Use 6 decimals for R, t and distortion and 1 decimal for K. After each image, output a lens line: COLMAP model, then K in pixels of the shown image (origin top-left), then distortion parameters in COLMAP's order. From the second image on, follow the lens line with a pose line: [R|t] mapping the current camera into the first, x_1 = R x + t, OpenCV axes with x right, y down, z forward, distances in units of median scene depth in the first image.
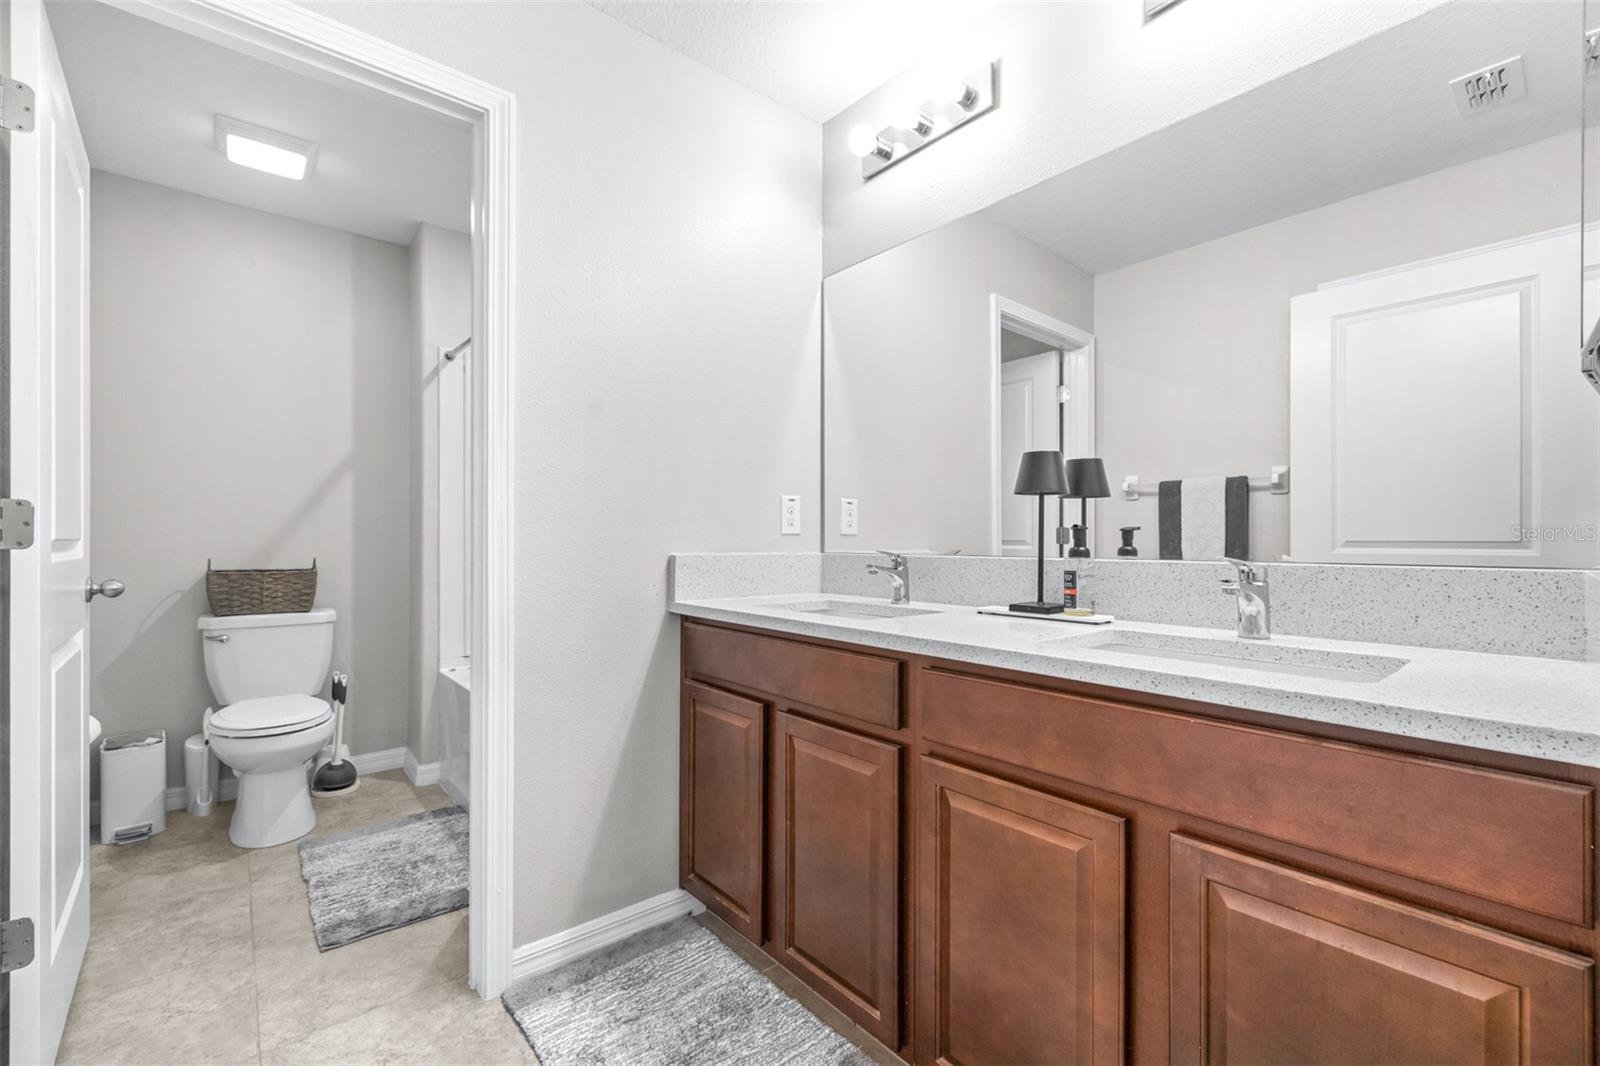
lens RADIAL K [[656.0, 0, 800.0], [0, 656.0, 533.0], [0, 0, 1]] dist [-0.000850, -0.000418]
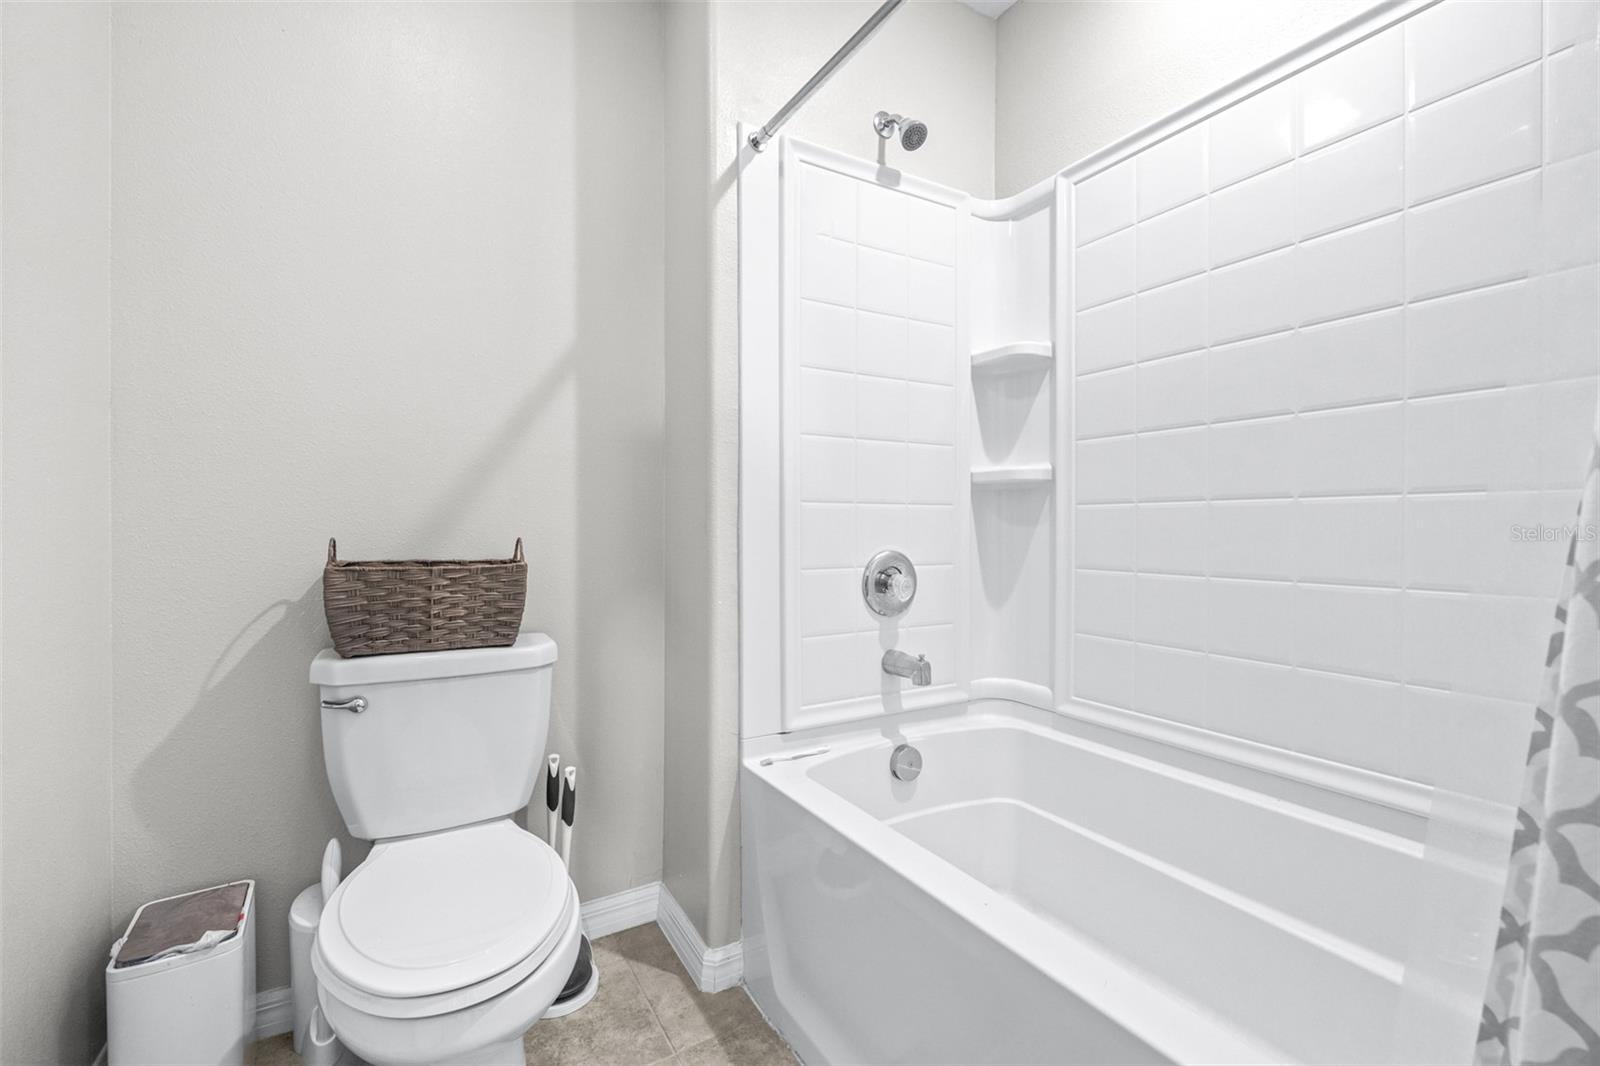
lens RADIAL K [[670.7, 0, 805.0], [0, 670.7, 522.6], [0, 0, 1]] dist [-0.000661, 0.000501]
pose [[0.987003, -0.004446, -0.160640, -0.448736], [0.004110, 0.999989, -0.002422, 0.028573], [0.160649, 0.001730, 0.987010, 0.534435]]
